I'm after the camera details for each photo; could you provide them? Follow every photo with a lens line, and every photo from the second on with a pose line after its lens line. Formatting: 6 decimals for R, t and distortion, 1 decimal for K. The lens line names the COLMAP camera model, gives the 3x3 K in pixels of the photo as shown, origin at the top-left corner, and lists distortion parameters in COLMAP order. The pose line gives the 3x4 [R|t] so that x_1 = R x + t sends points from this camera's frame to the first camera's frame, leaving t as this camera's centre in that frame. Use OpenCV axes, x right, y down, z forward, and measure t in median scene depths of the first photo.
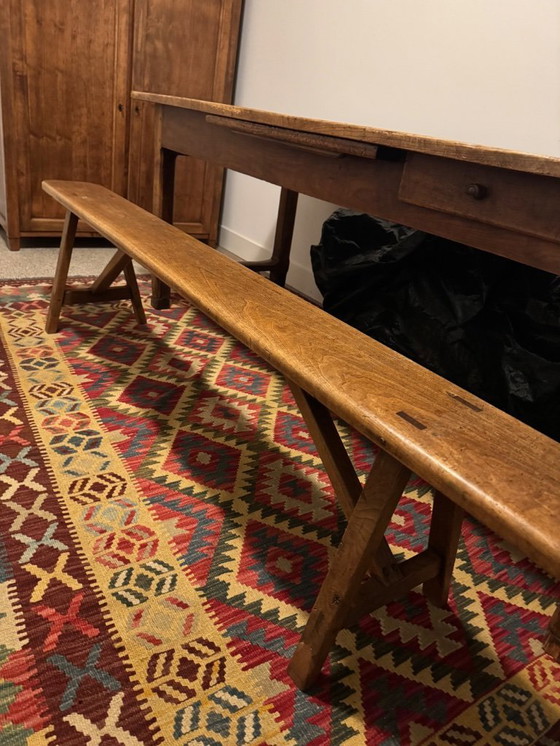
lens RADIAL K [[528.7, 0, 276.5], [0, 528.7, 372.9], [0, 0, 1]] dist [0.021136, -0.030373]
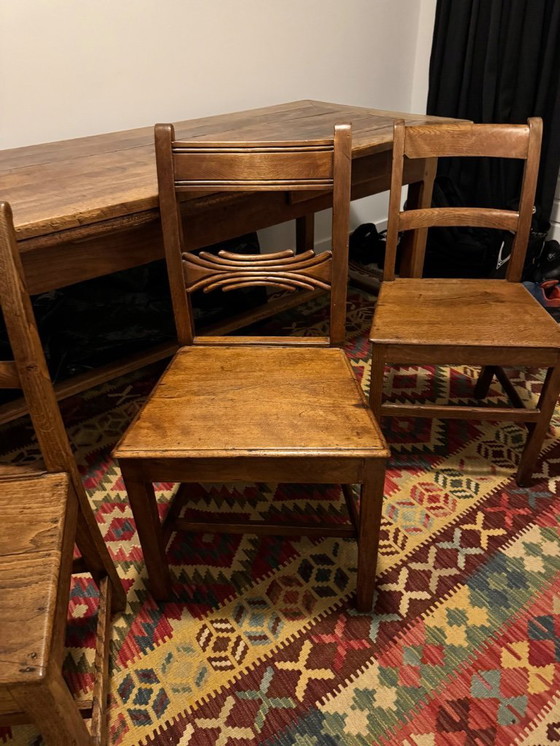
lens RADIAL K [[528.7, 0, 279.2], [0, 528.7, 370.3], [0, 0, 1]] dist [0.021136, -0.030373]
pose [[-0.060814, -0.665613, 0.743815, -0.873622], [0.467761, 0.639297, 0.610327, -0.750084], [-0.881760, 0.385044, 0.272470, 0.705540]]
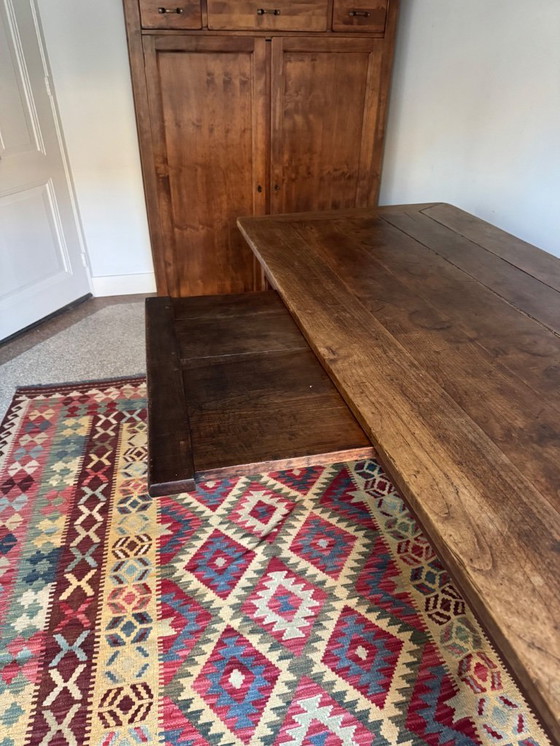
lens RADIAL K [[528.7, 0, 277.8], [0, 528.7, 375.0], [0, 0, 1]] dist [0.021136, -0.030373]
pose [[0.923740, 0.069417, -0.376676, 0.271195], [-0.040928, 0.995698, 0.083126, -0.496552], [0.380826, -0.061370, 0.922608, 0.179700]]
